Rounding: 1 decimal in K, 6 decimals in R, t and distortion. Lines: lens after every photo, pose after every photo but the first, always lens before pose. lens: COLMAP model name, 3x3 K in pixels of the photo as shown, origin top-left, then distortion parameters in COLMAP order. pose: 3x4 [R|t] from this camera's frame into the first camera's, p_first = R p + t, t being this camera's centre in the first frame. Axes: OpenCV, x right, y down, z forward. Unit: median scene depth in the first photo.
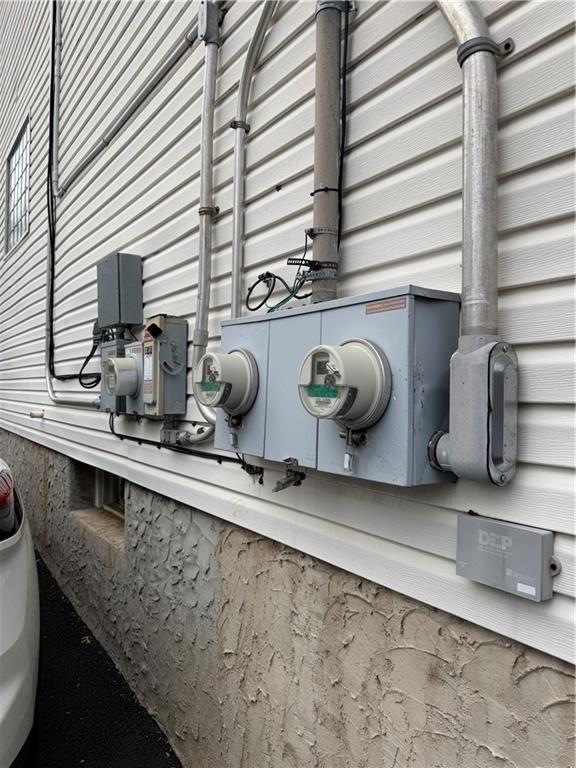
lens RADIAL K [[544.4, 0, 288.9], [0, 544.4, 382.9], [0, 0, 1]] dist [0.027658, -0.028967]
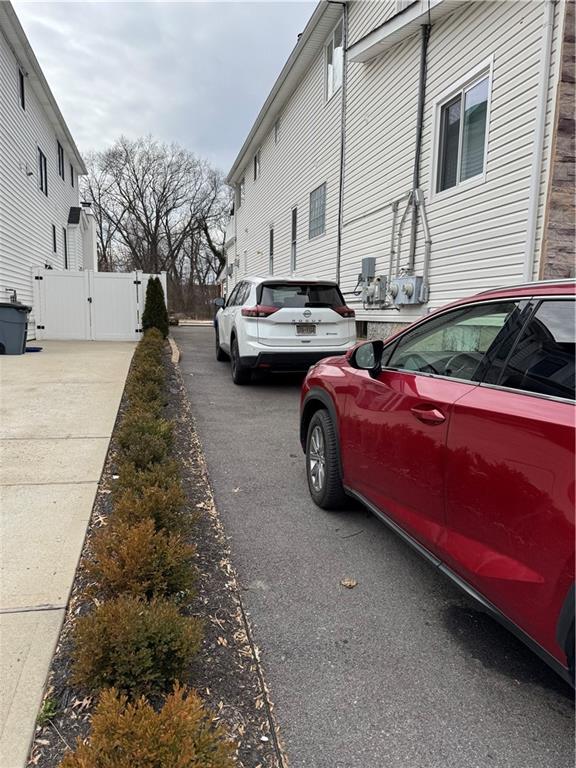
lens RADIAL K [[544.4, 0, 288.3], [0, 544.4, 385.4], [0, 0, 1]] dist [0.027658, -0.028967]
pose [[0.930743, 0.055332, -0.361464, 0.695633], [-0.006645, 0.990882, 0.134571, 0.156398], [0.365615, -0.122849, 0.922624, -3.346033]]
